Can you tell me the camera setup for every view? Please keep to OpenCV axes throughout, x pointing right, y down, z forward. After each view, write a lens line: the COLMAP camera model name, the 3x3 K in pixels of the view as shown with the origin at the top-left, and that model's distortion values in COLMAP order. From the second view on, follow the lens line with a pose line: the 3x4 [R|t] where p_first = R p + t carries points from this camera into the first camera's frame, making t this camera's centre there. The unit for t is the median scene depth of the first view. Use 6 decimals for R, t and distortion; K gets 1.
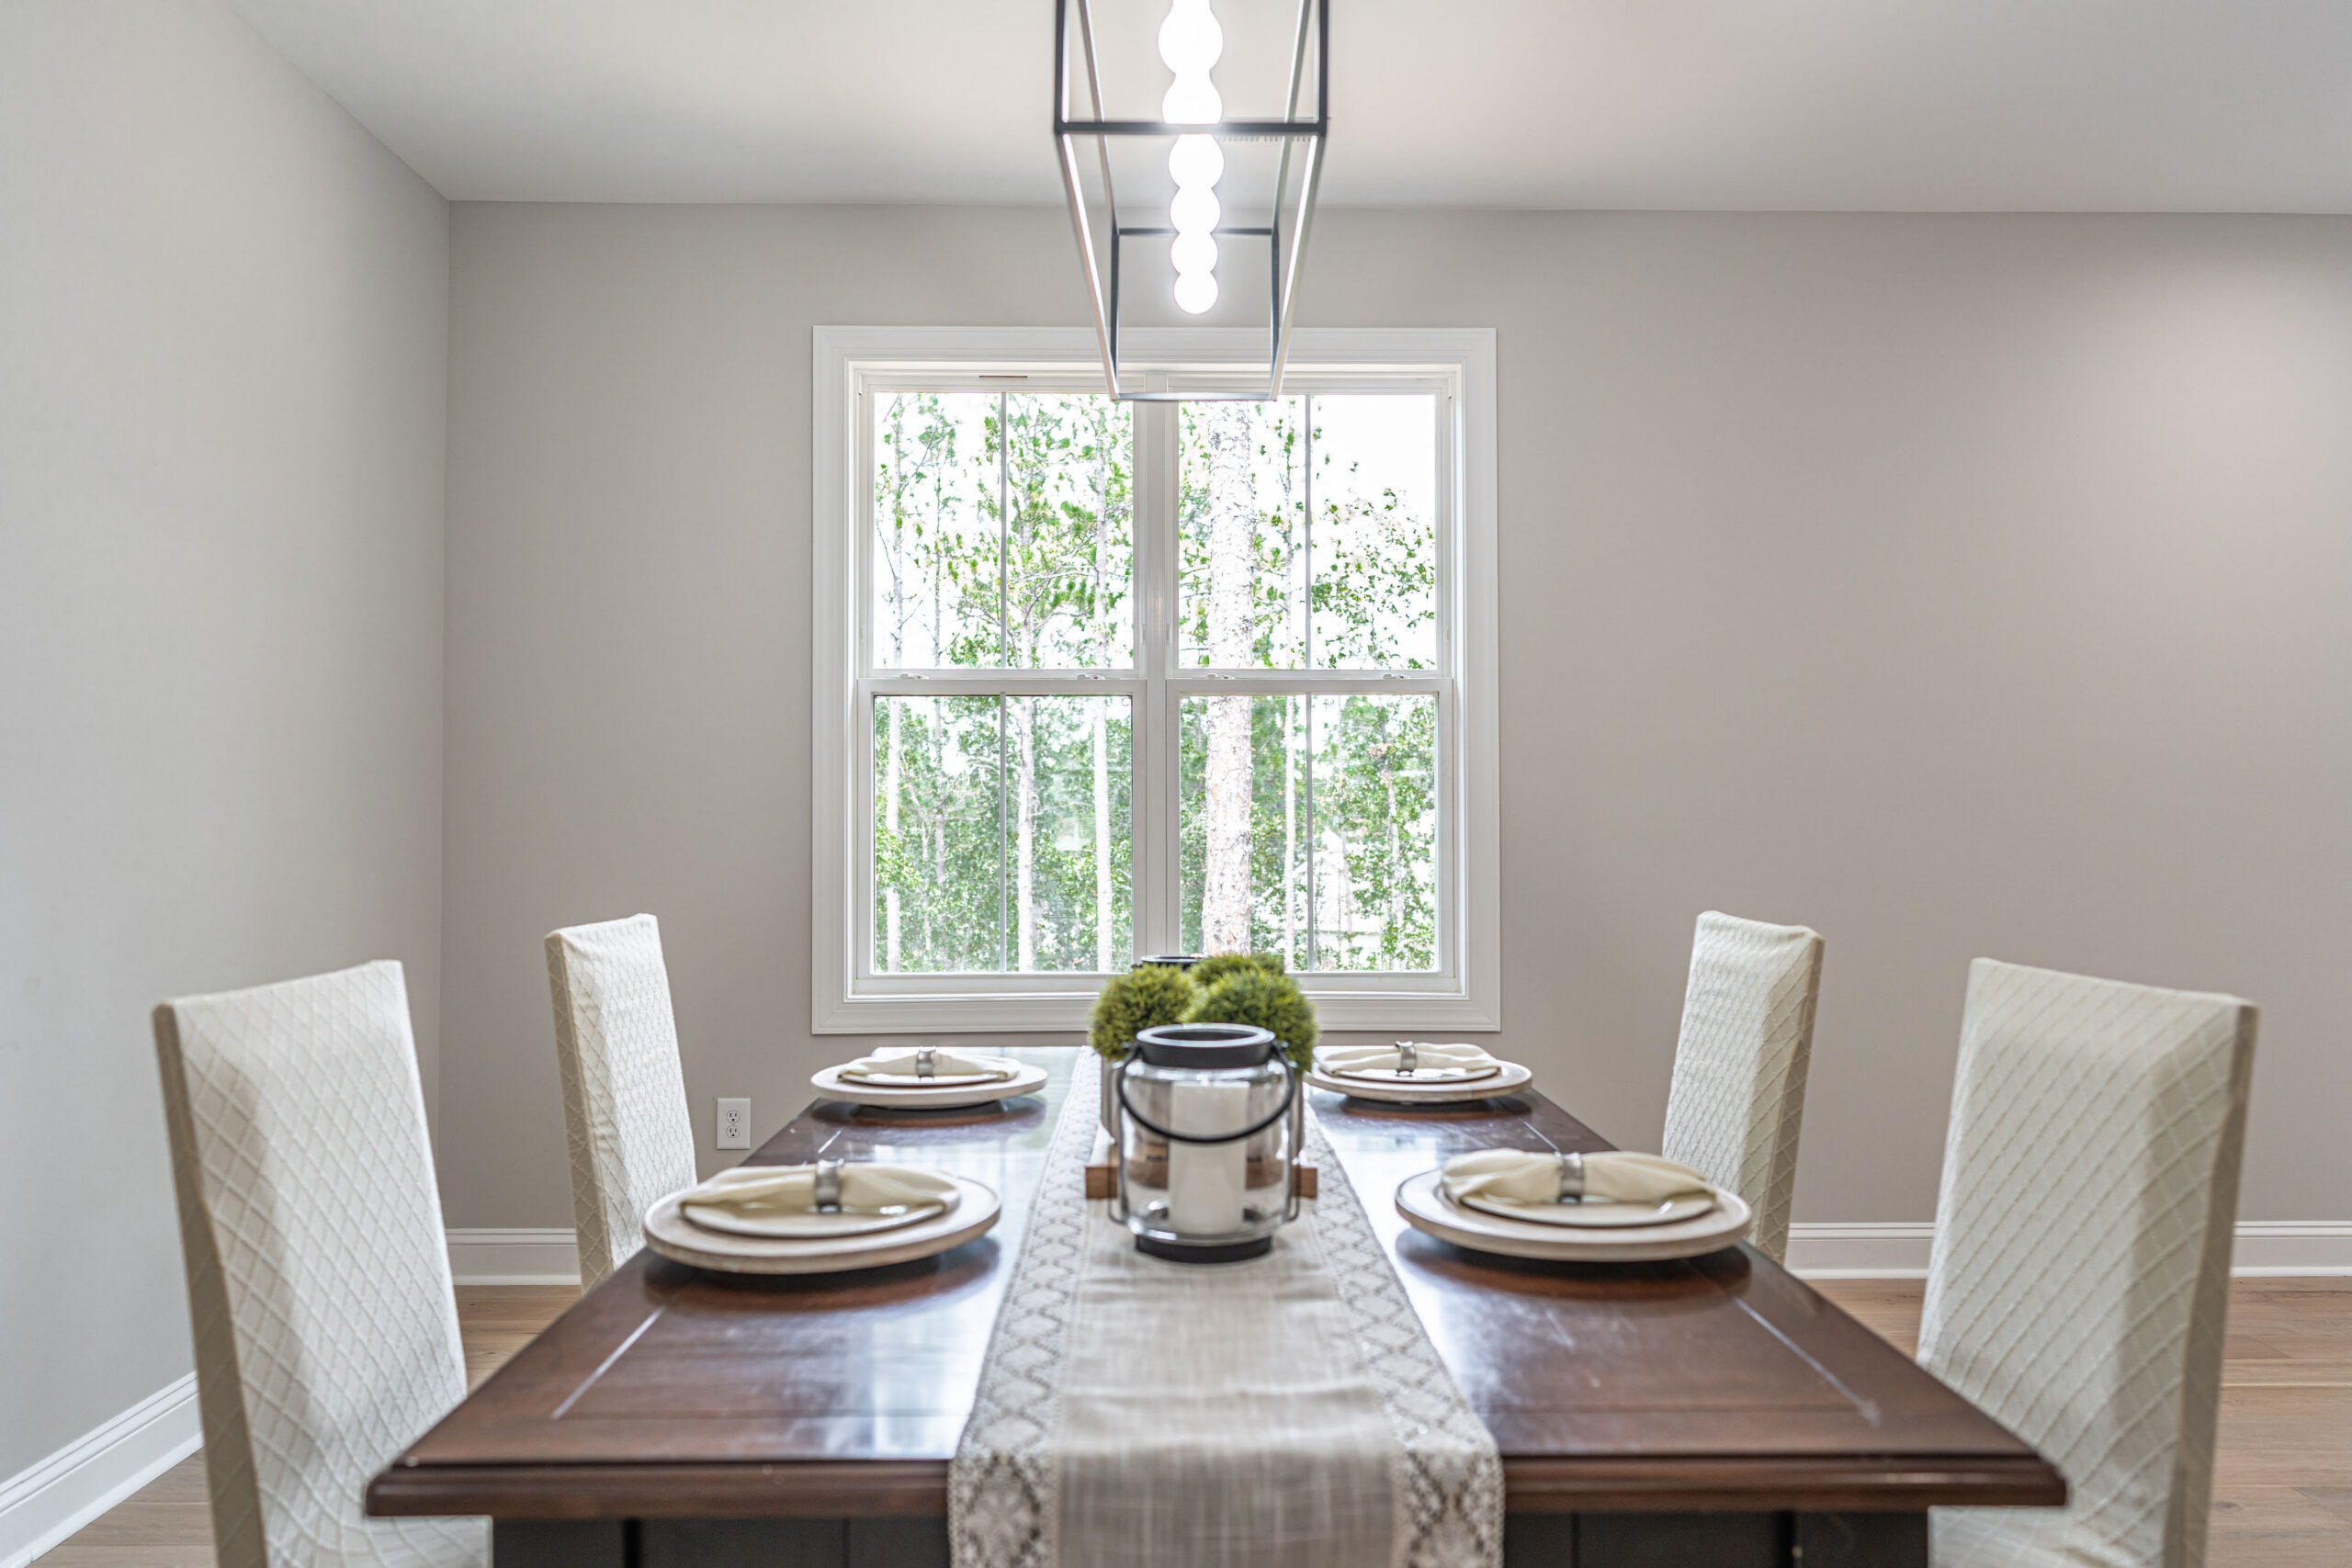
lens RADIAL K [[1599.0, 0, 1176.0], [0, 1599.0, 784.0], [0, 0, 1]] dist [-0.005477, -0.001495]
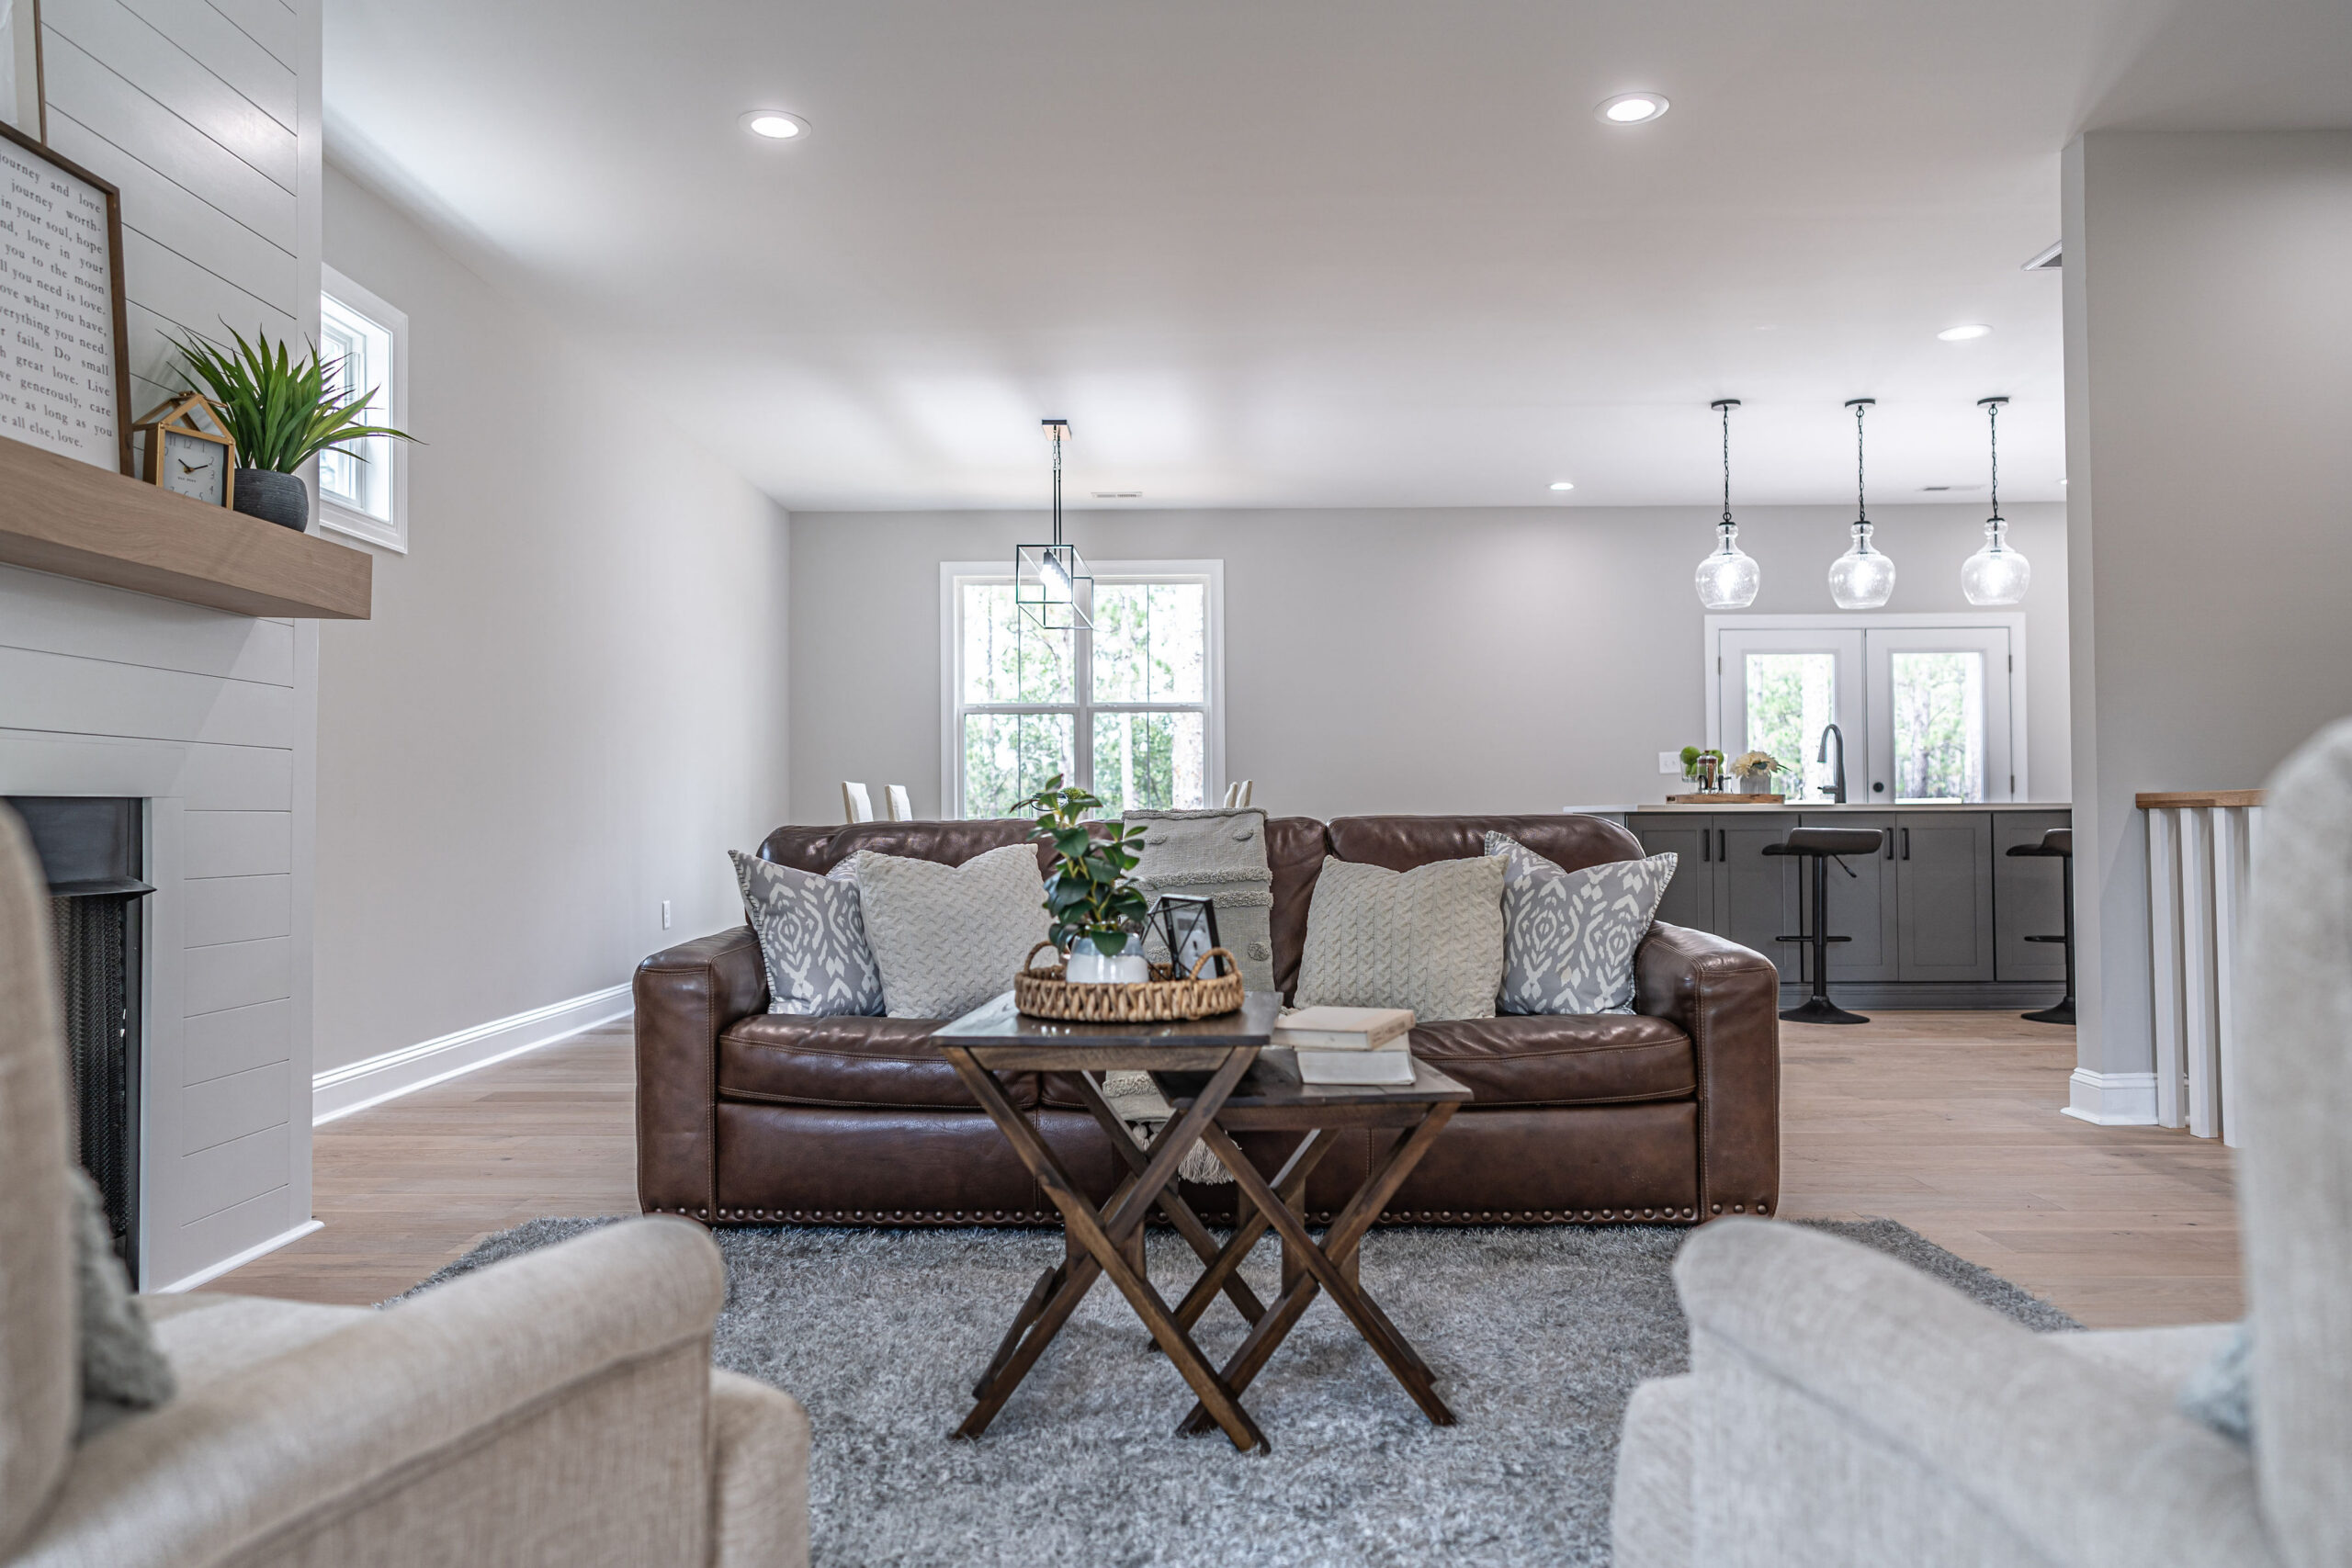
lens RADIAL K [[1574.6, 0, 1160.2], [0, 1574.6, 790.7], [0, 0, 1]] dist [-0.003627, 0.004166]
pose [[0.999154, -0.005535, -0.040749, 0.378772], [0.005753, 0.999970, 0.005220, 0.091893], [0.040719, -0.005450, 0.999156, -2.576987]]
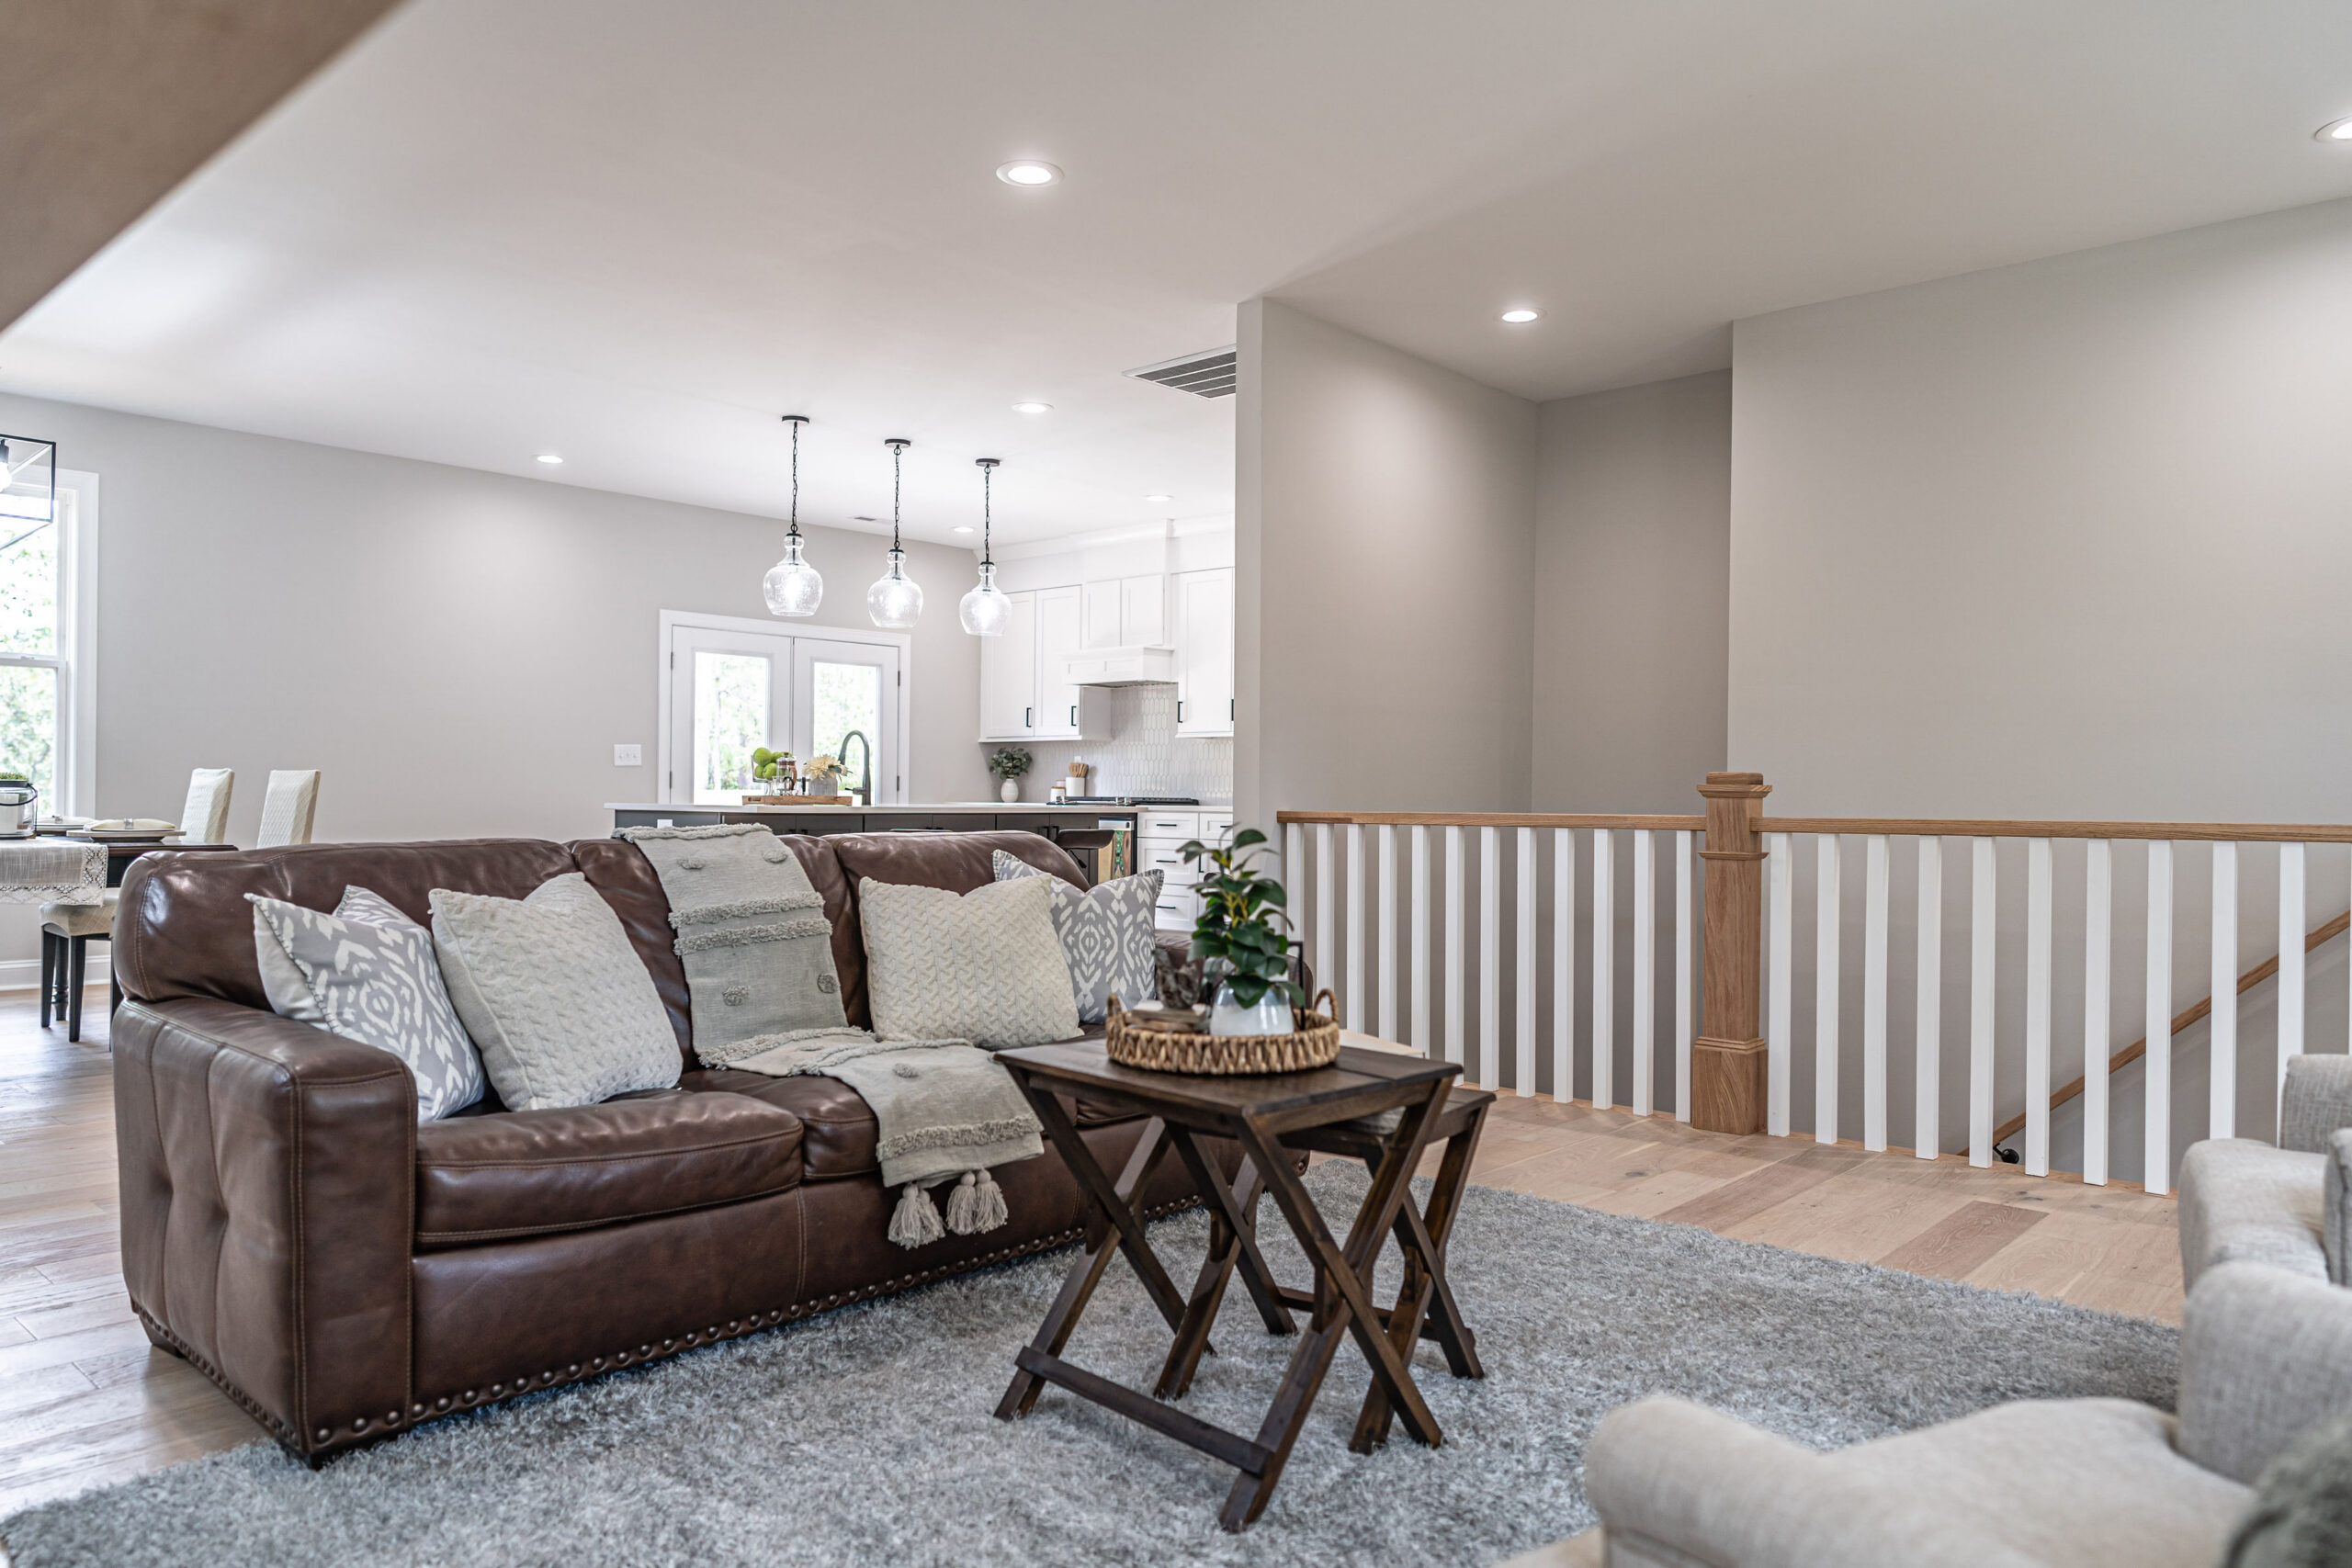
lens RADIAL K [[1574.6, 0, 1160.2], [0, 1574.6, 790.7], [0, 0, 1]] dist [-0.003627, 0.004166]
pose [[0.692299, 0.010351, 0.721537, -0.494789], [-0.026634, 0.999582, 0.011215, 0.055090], [-0.721119, -0.026981, 0.692286, -2.204102]]
